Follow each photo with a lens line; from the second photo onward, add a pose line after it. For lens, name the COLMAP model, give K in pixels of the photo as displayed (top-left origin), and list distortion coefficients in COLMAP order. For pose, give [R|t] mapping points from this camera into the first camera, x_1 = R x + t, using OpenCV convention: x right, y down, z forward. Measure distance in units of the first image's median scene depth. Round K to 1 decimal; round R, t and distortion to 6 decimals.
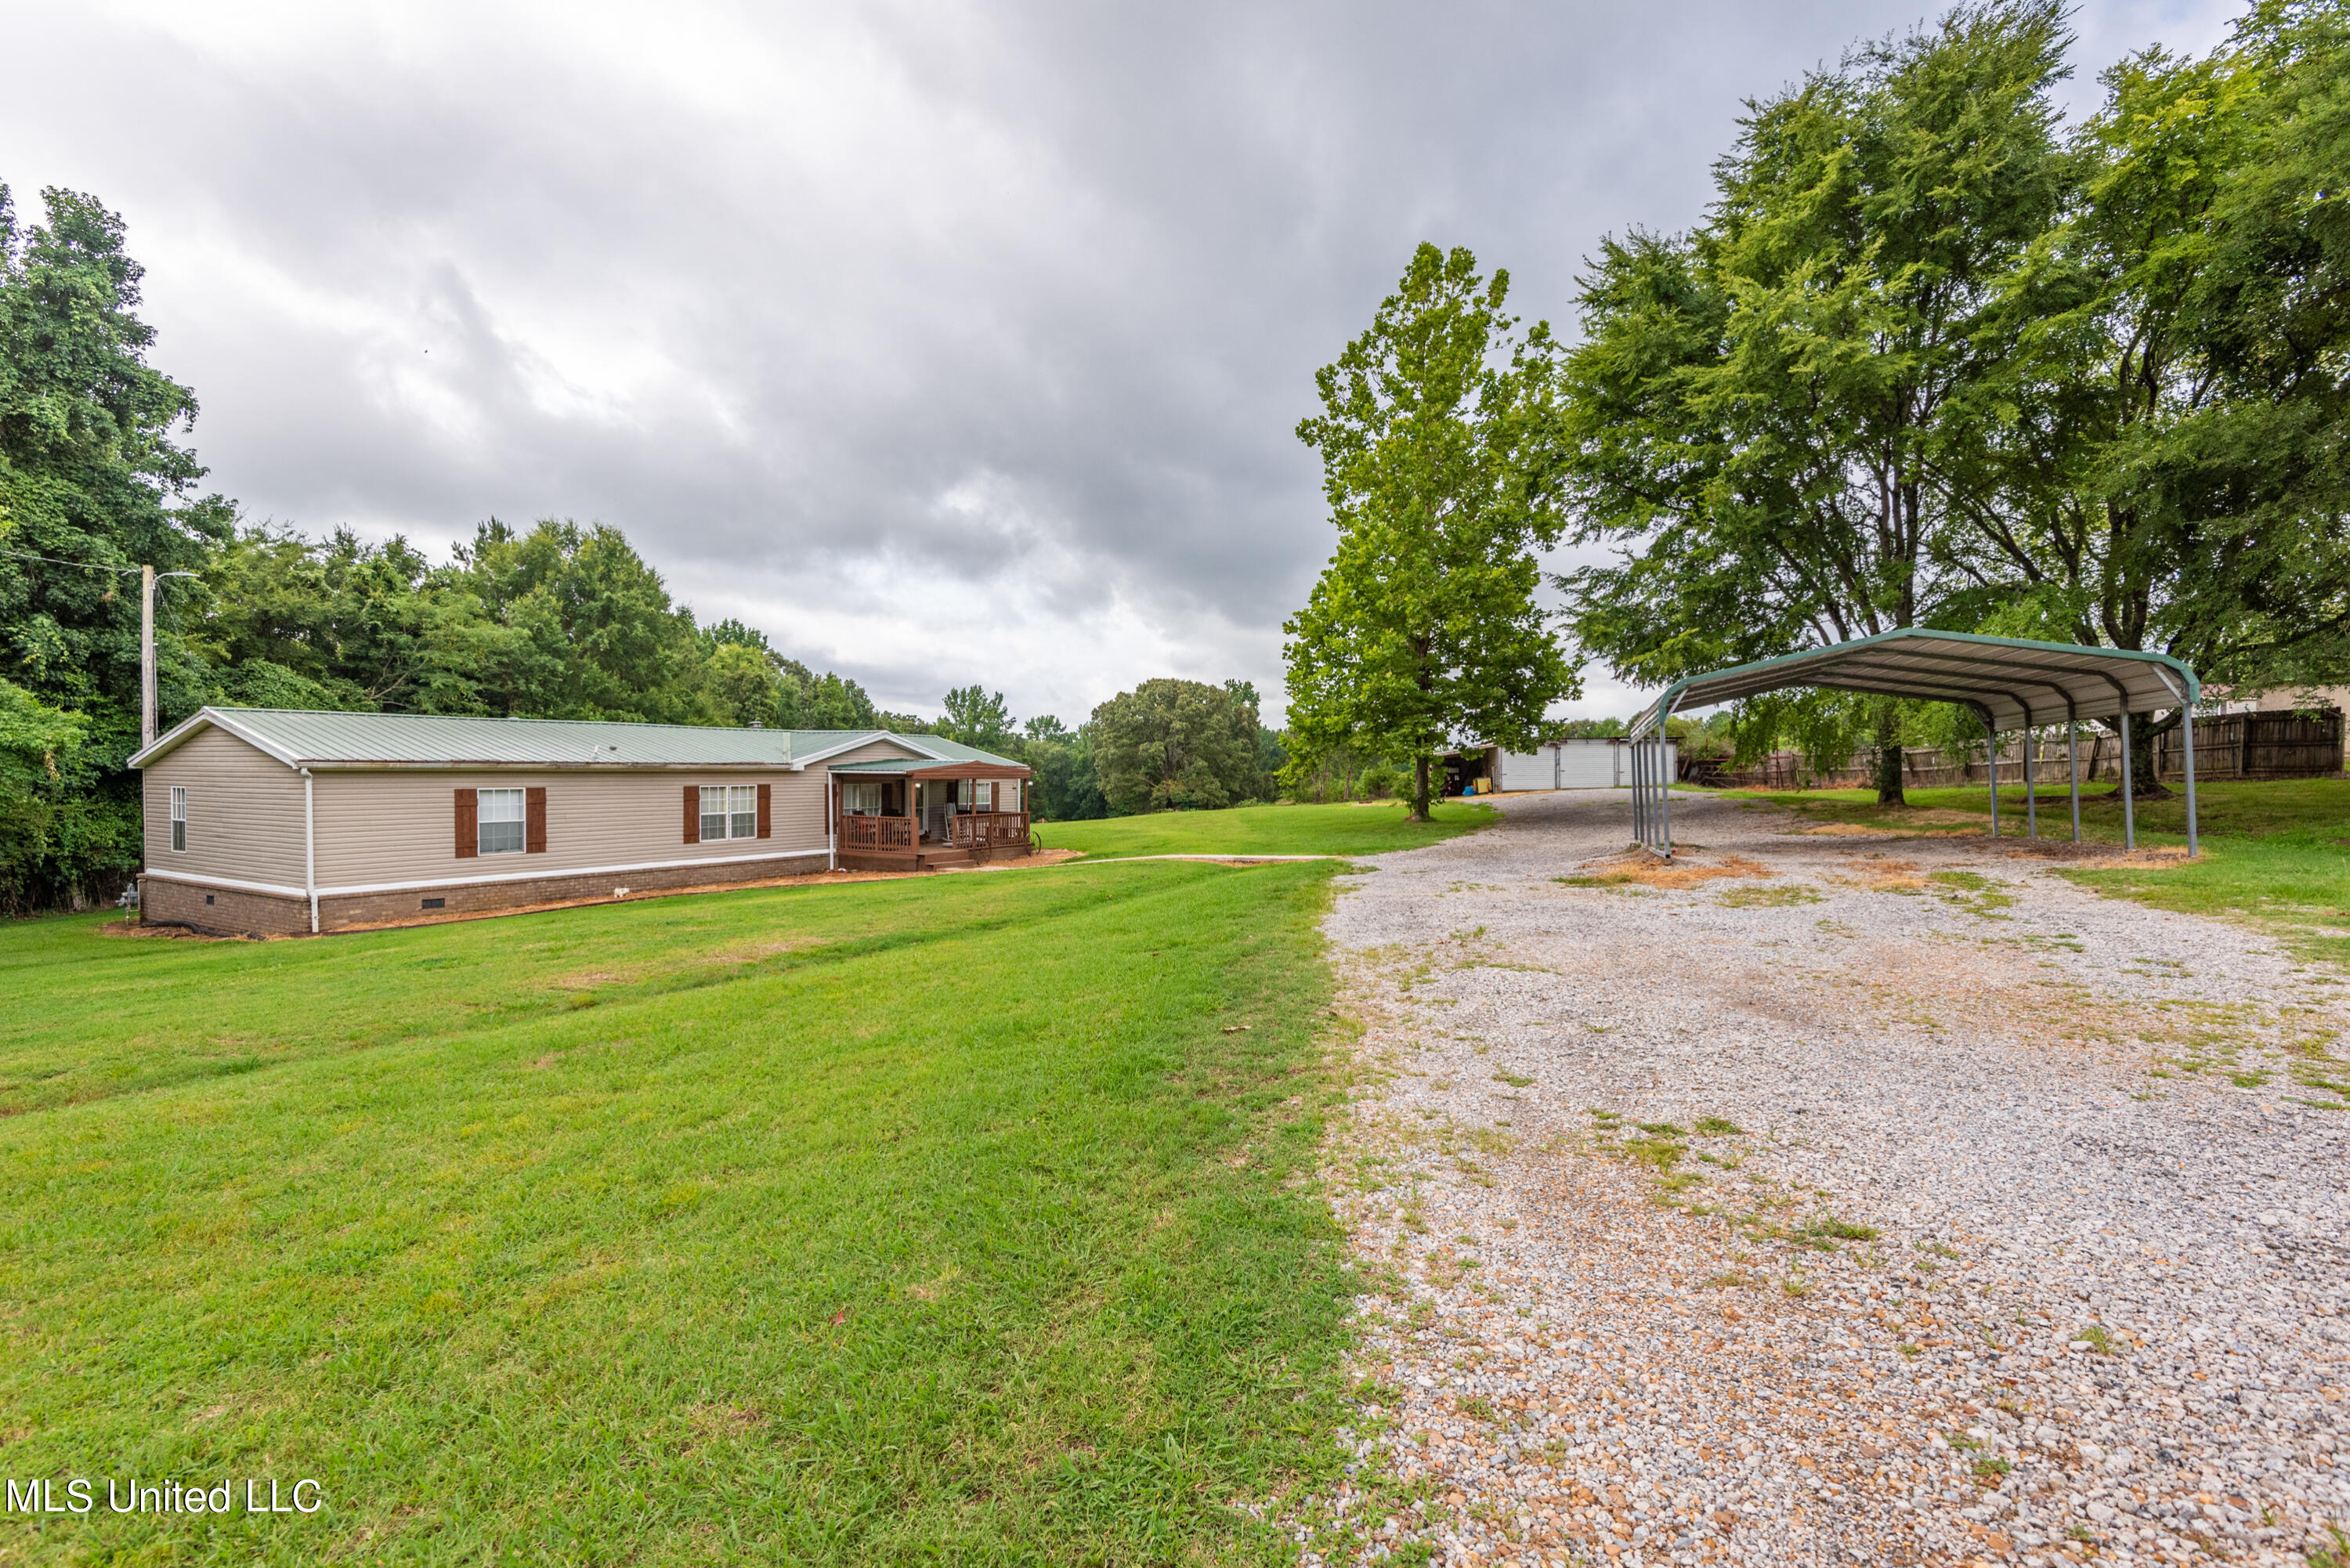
lens RADIAL K [[1085.3, 0, 1163.9], [0, 1085.3, 781.5], [0, 0, 1]] dist [0.033127, -0.013753]
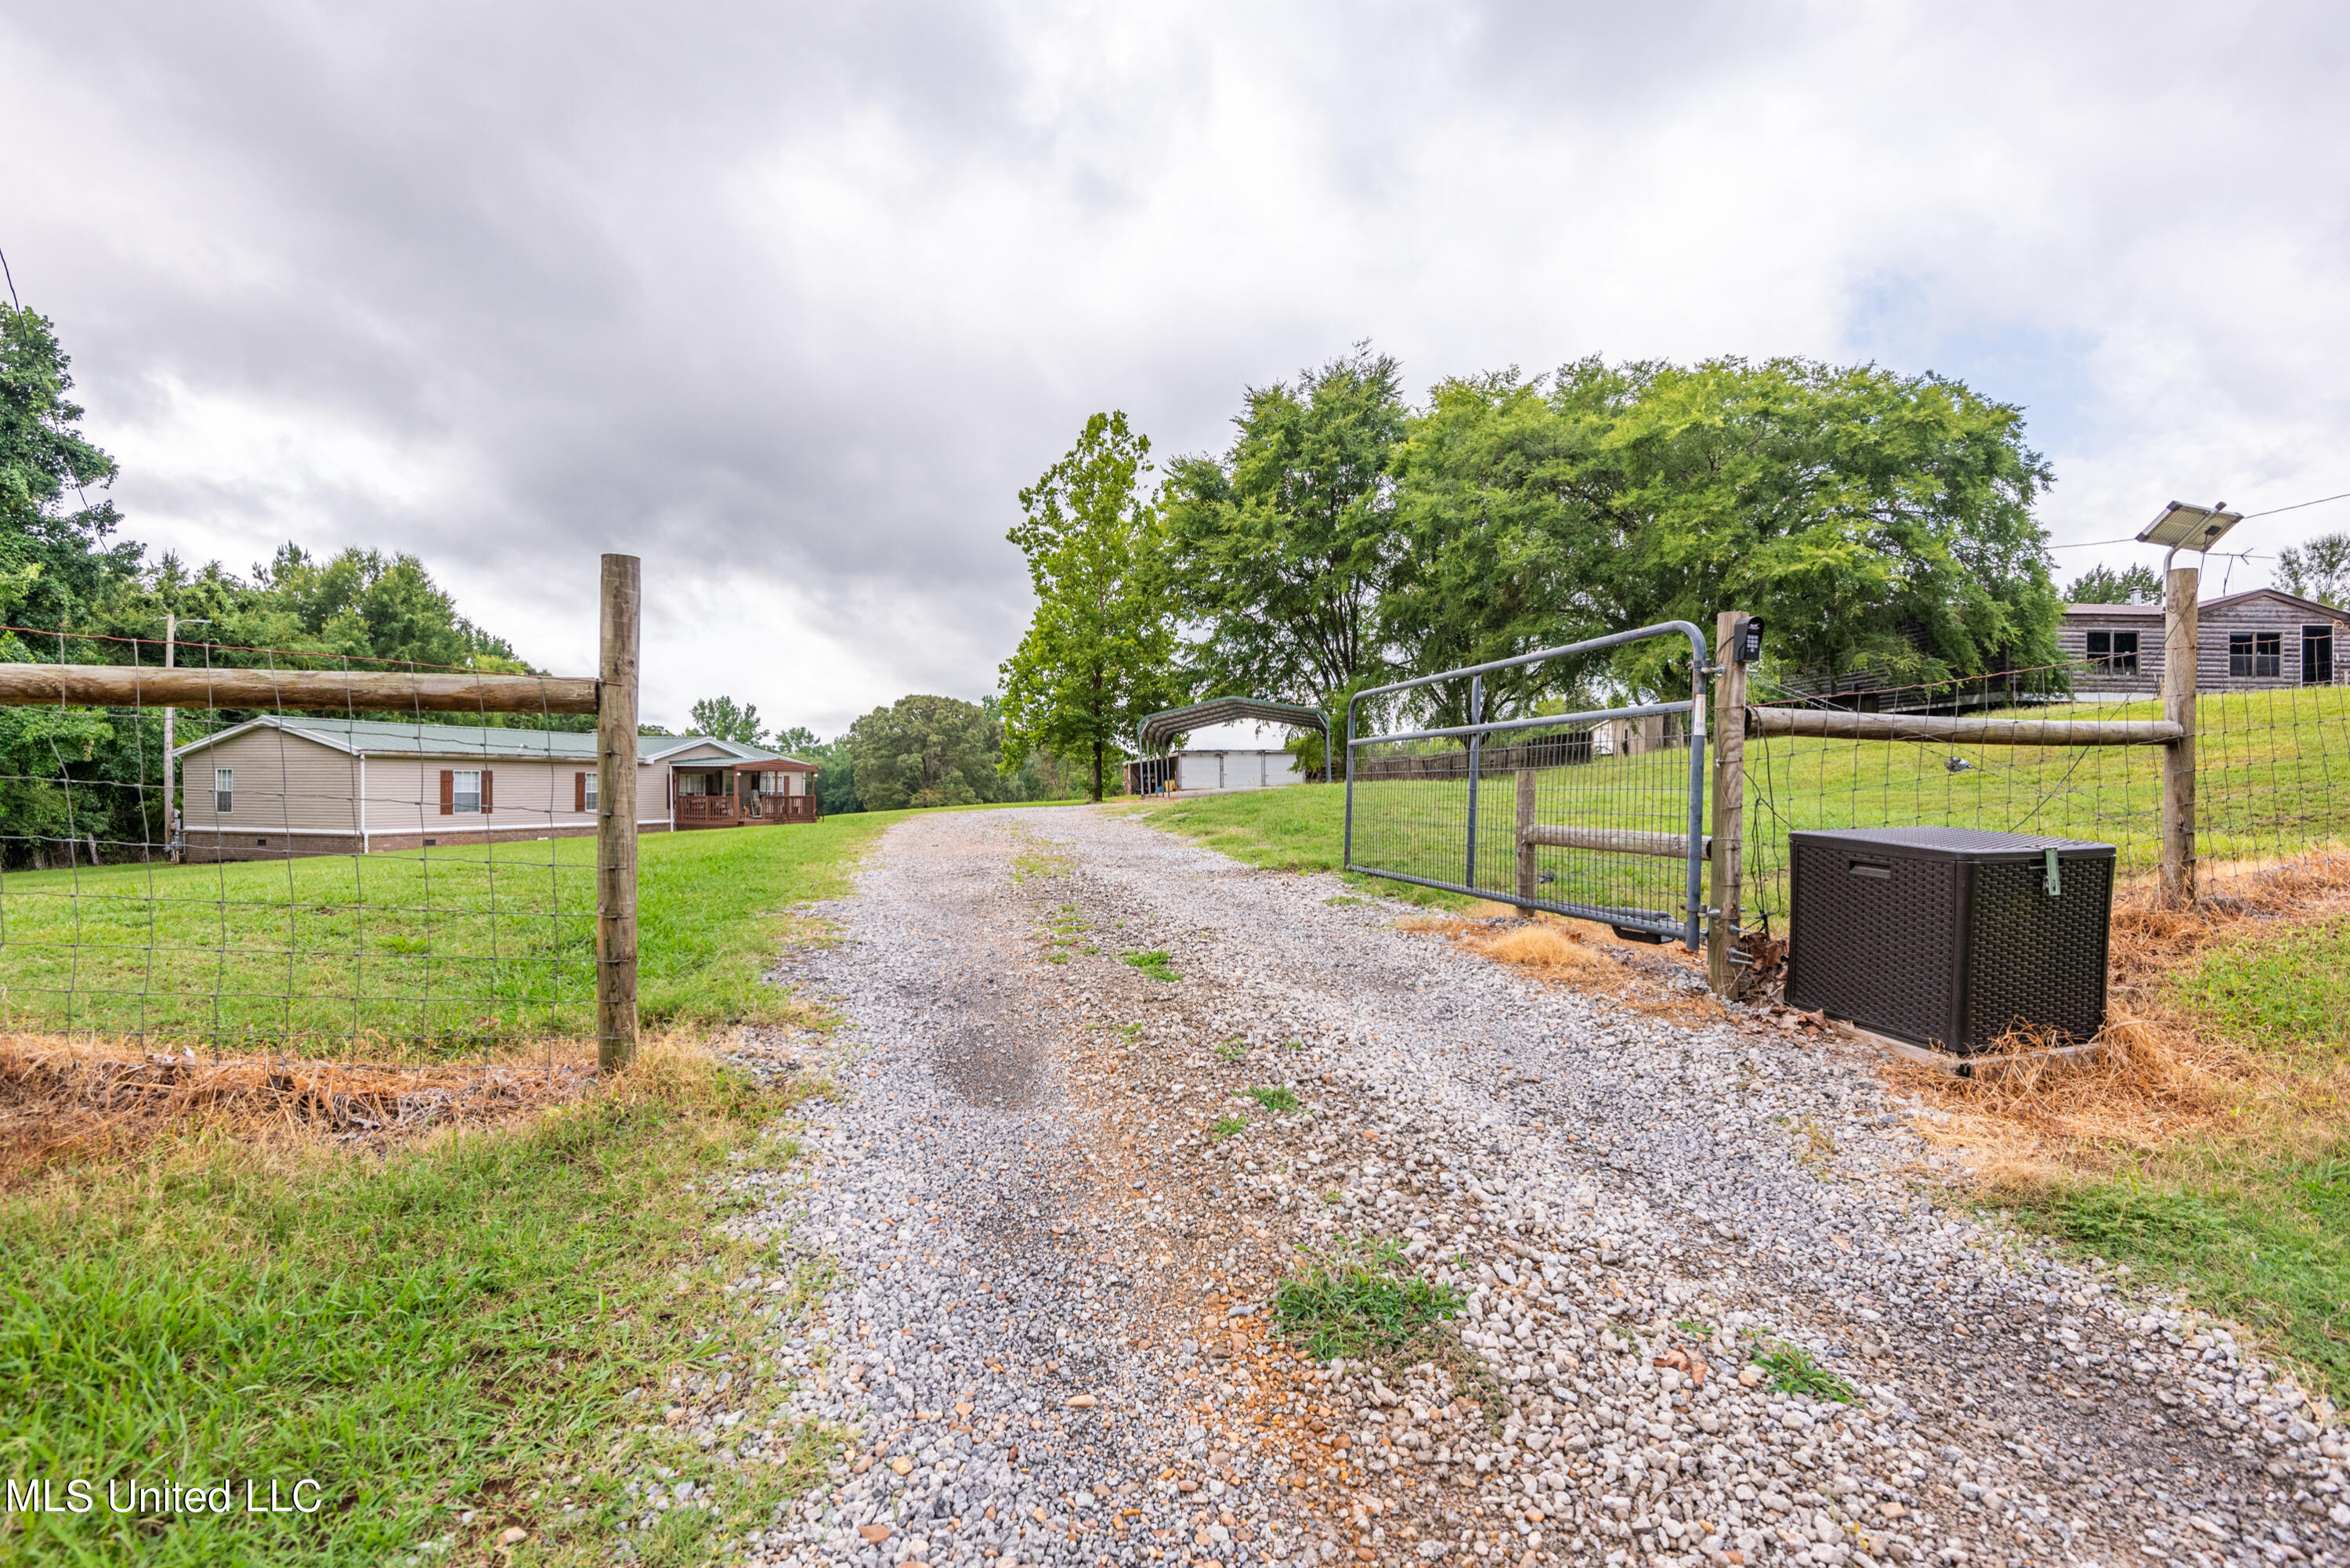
lens RADIAL K [[1058.8, 0, 1186.8], [0, 1058.8, 789.1], [0, 0, 1]] dist [-0.015746, -0.000405]
pose [[0.970579, -0.000140, 0.240783, 0.017448], [0.001504, 0.999984, -0.005477, 0.027624], [-0.240779, 0.005678, 0.970563, -0.450749]]
